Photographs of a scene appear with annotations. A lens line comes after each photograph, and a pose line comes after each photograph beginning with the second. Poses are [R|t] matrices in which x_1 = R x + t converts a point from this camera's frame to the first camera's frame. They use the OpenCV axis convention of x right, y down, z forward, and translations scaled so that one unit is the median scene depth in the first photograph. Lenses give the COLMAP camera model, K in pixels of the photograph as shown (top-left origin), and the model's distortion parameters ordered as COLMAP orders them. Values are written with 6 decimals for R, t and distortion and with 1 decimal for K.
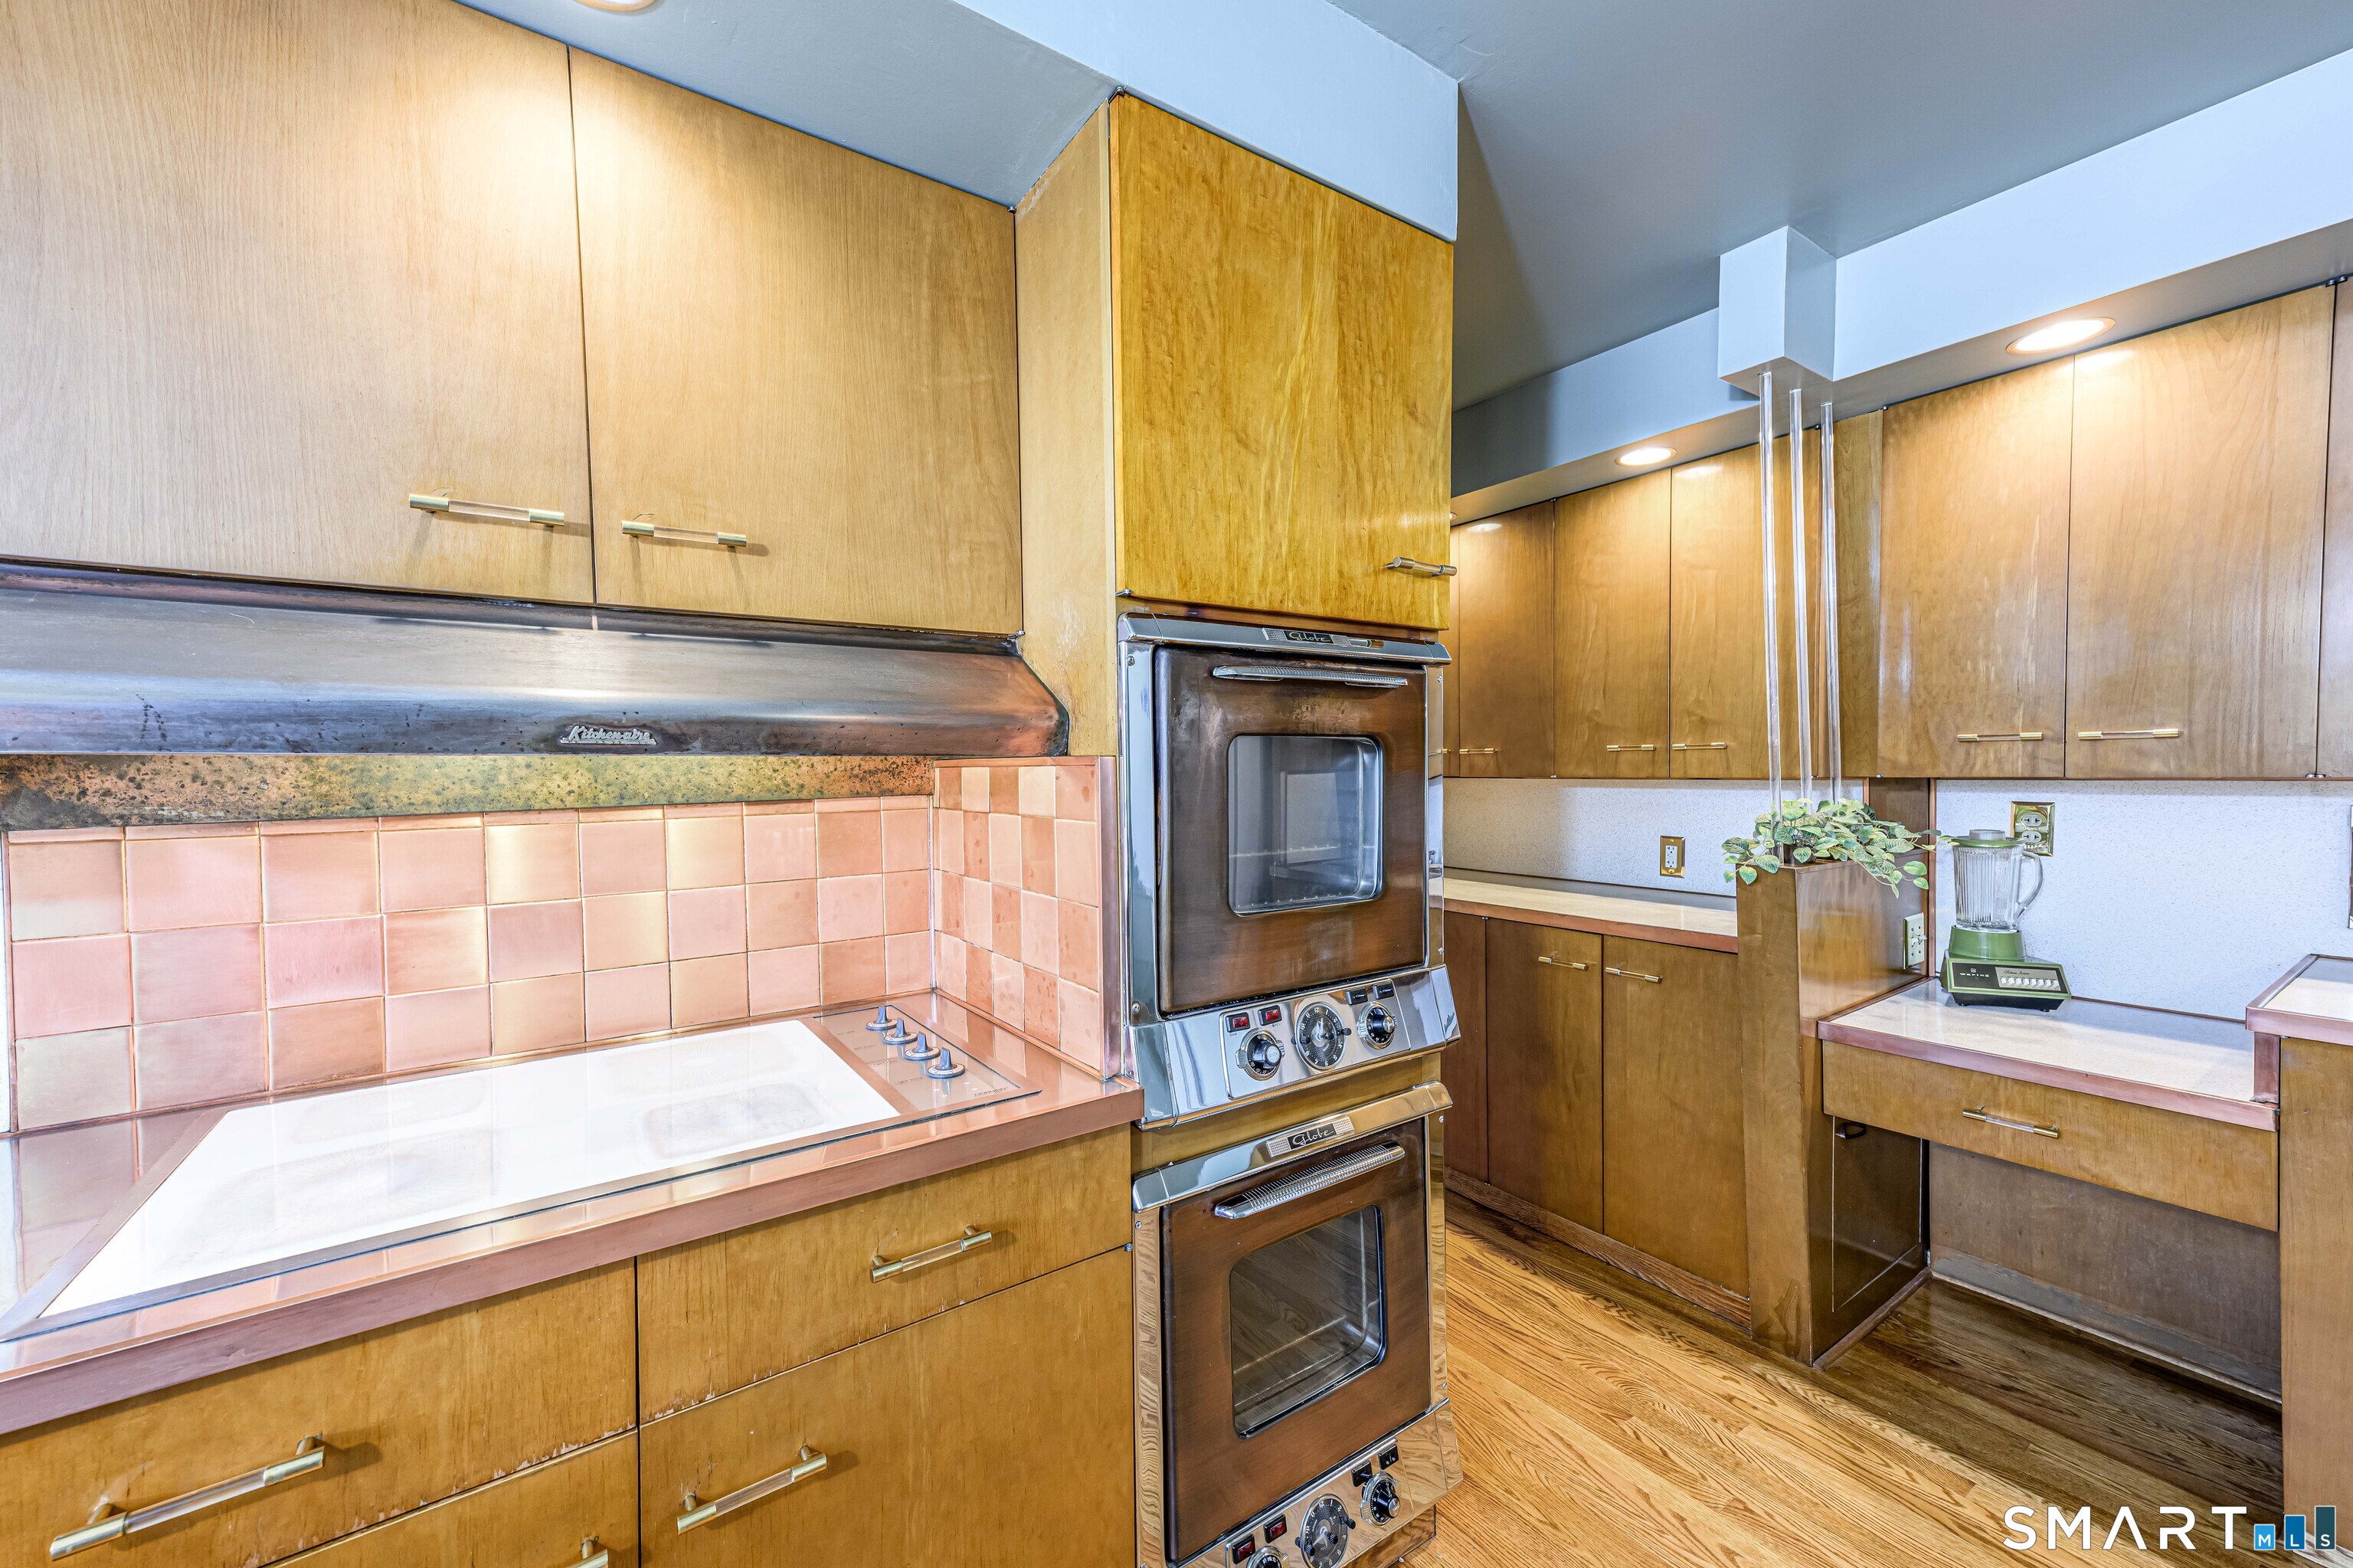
lens RADIAL K [[933.7, 0, 1209.9], [0, 933.7, 782.3], [0, 0, 1]] dist [0.026931, 0.000140]
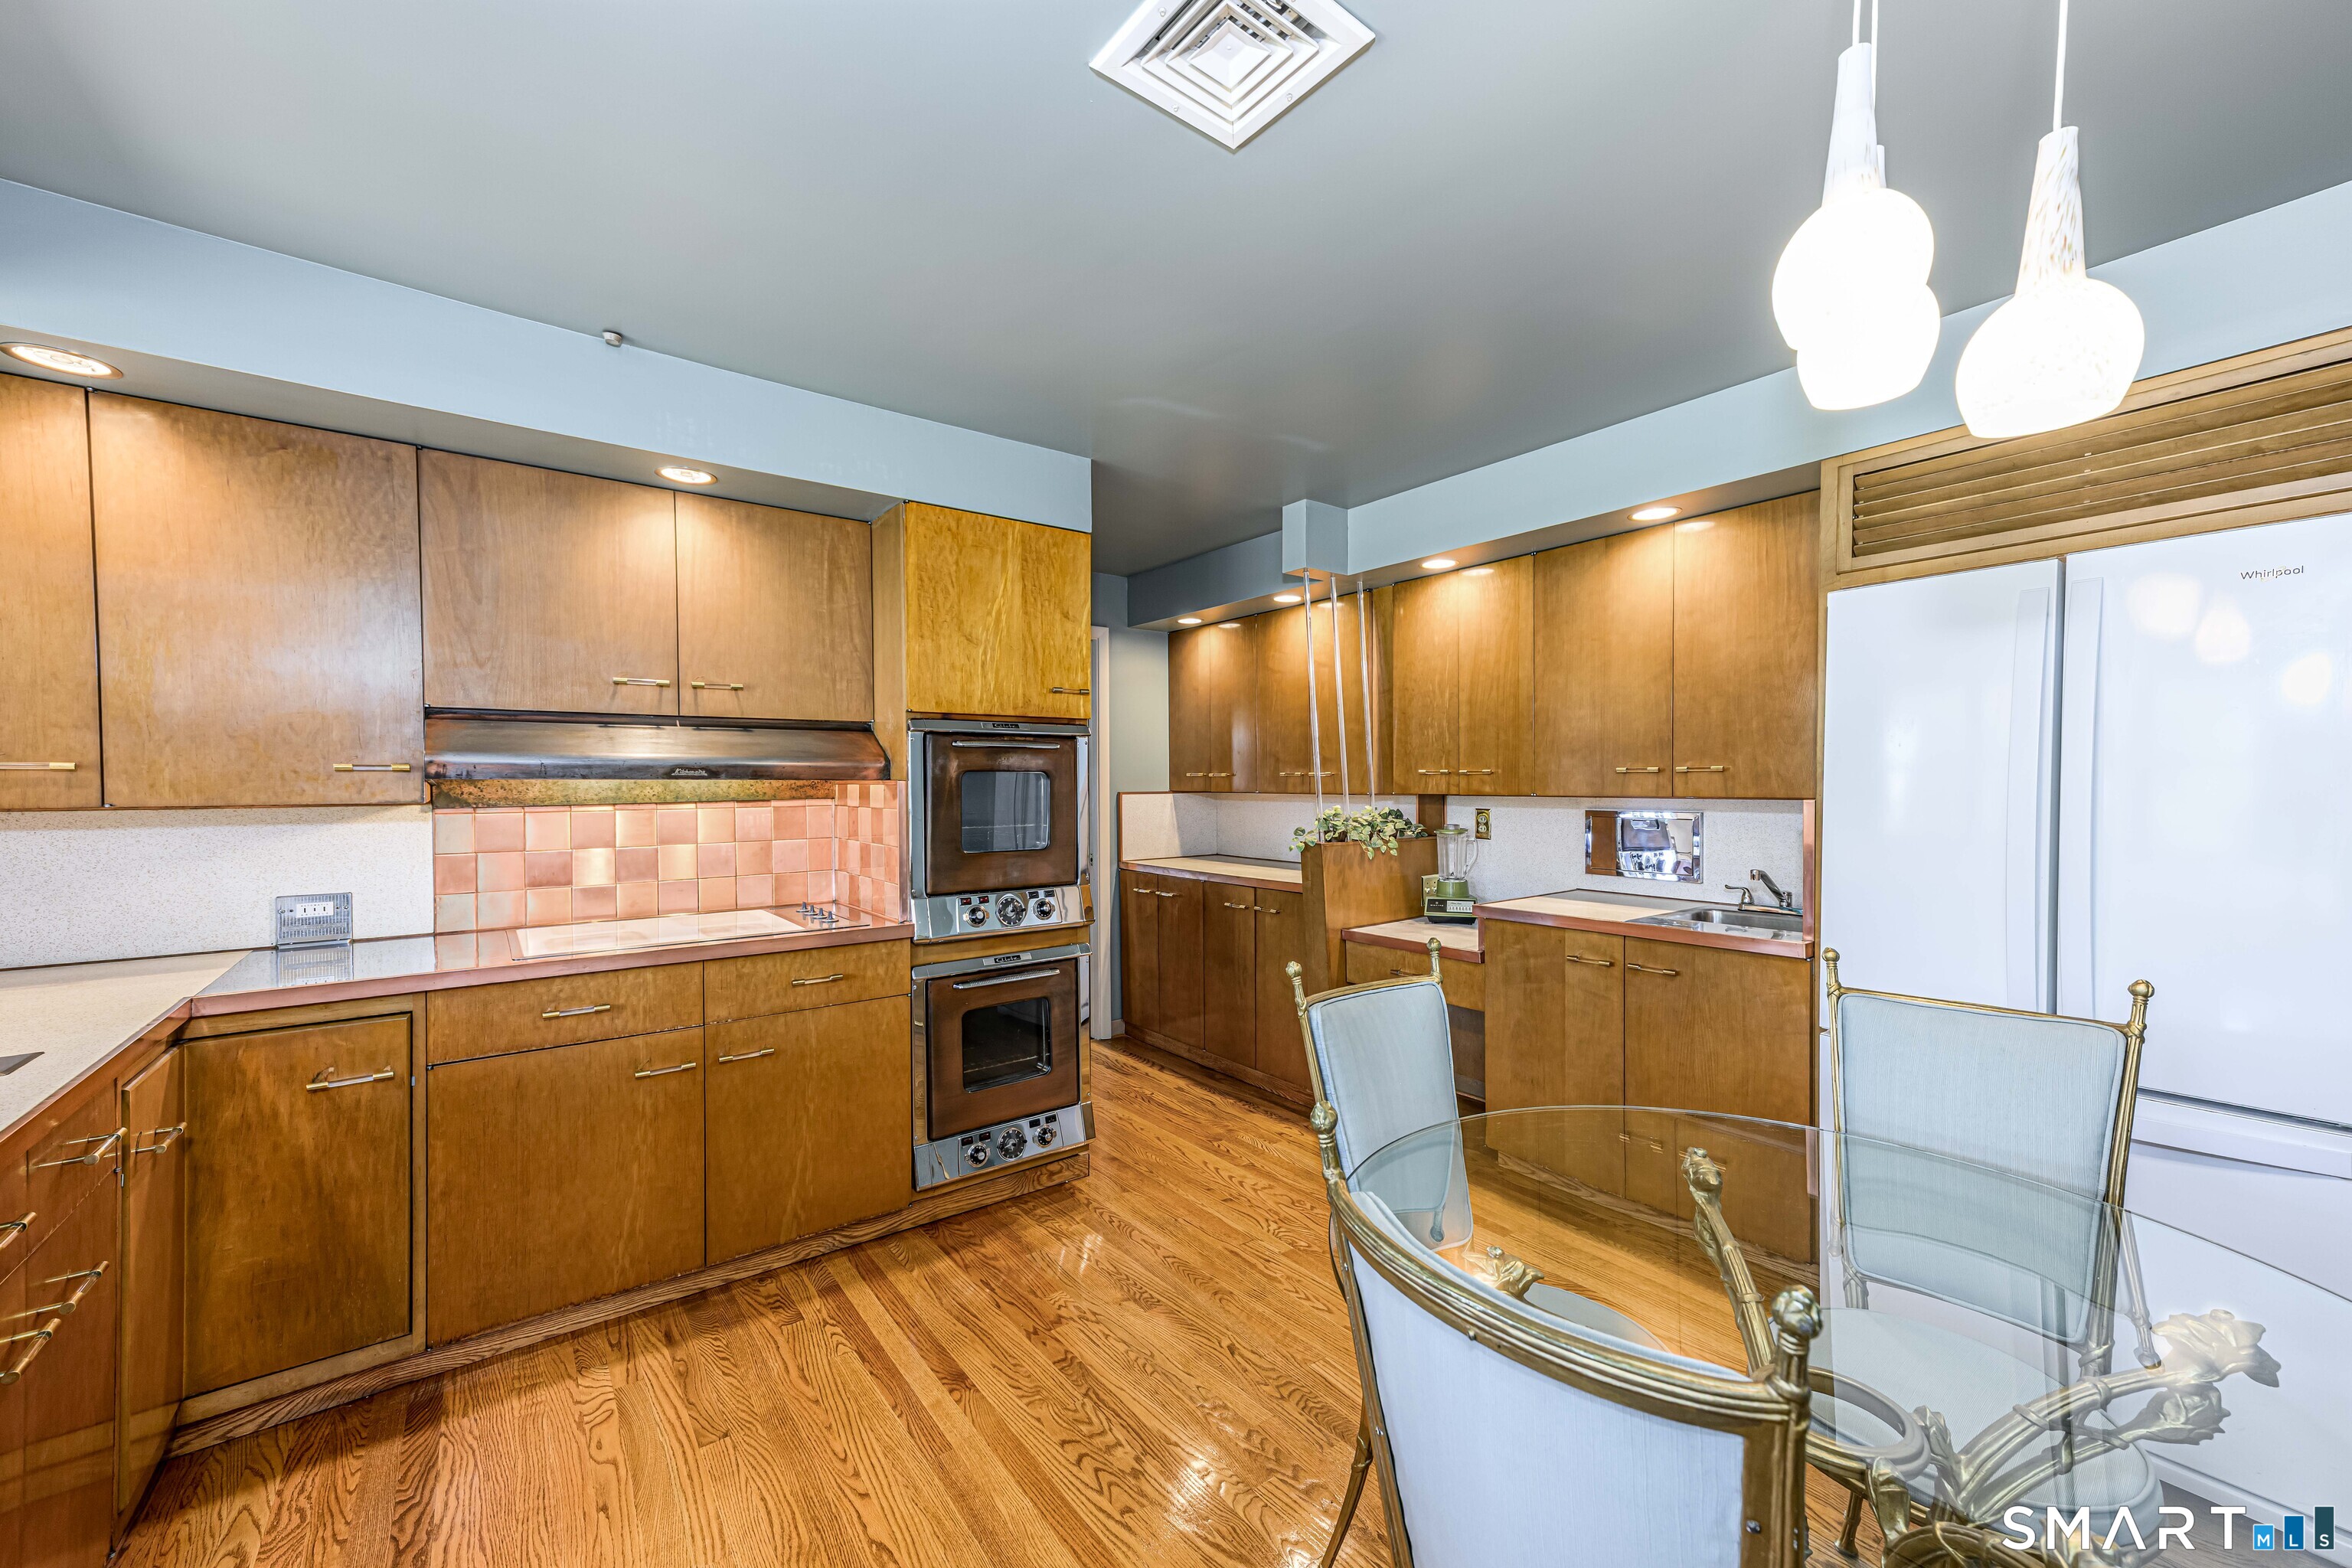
lens RADIAL K [[903.9, 0, 1192.7], [0, 903.9, 790.2], [0, 0, 1]] dist [0.025984, 0.000068]
pose [[0.999364, 0.008283, 0.034694, 0.464753], [-0.008023, 0.999939, -0.007631, 0.005461], [-0.034755, 0.007348, 0.999369, -1.099204]]
